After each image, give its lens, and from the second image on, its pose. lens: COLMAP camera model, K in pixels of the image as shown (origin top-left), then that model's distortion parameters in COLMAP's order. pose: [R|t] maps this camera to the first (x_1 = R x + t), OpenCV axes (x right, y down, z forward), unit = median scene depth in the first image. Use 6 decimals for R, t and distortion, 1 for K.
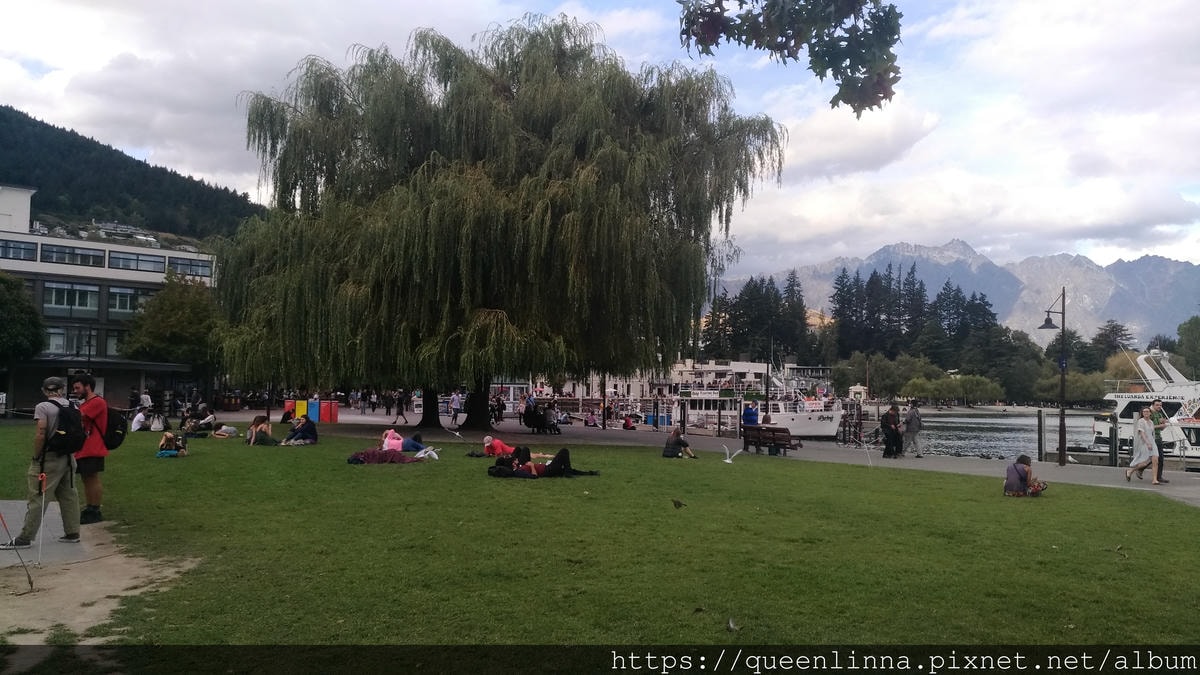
lens RADIAL K [[942.1, 0, 602.4], [0, 942.1, 341.9], [0, 0, 1]] dist [0.023430, 0.005543]
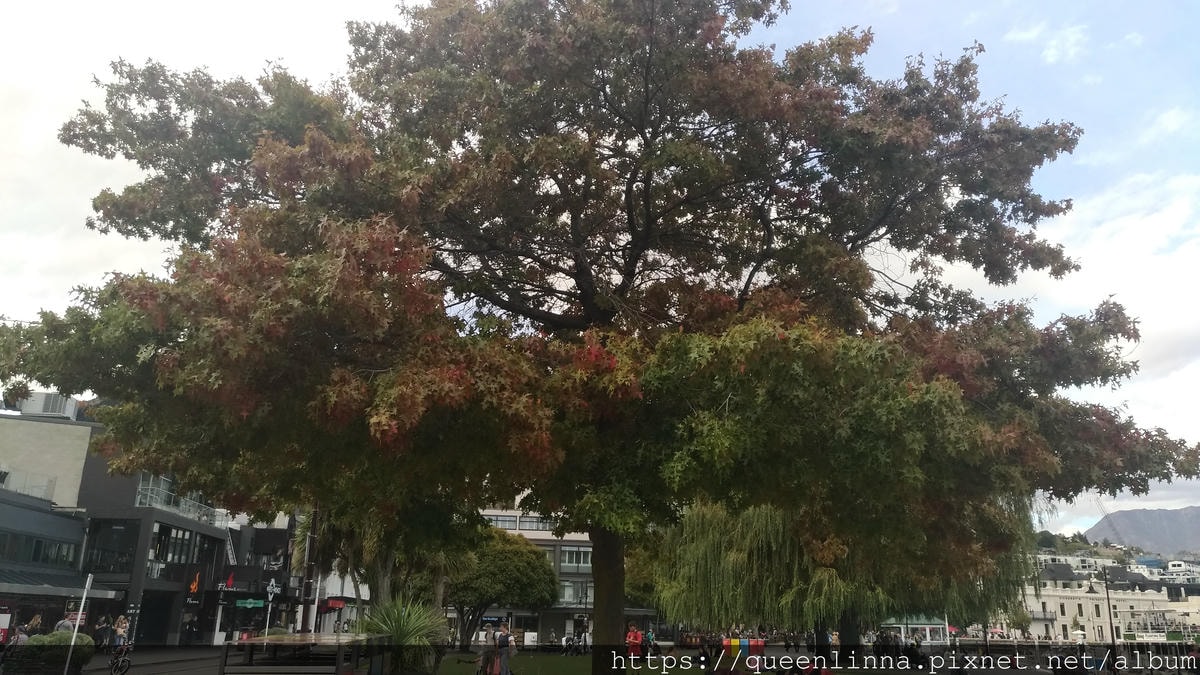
lens RADIAL K [[942.1, 0, 601.5], [0, 942.1, 335.2], [0, 0, 1]] dist [0.023430, 0.005543]
pose [[0.878571, -0.143980, -0.455392, 0.227056], [0.024974, 0.966024, -0.257244, -0.012877], [0.476958, 0.214635, 0.852316, -0.347301]]
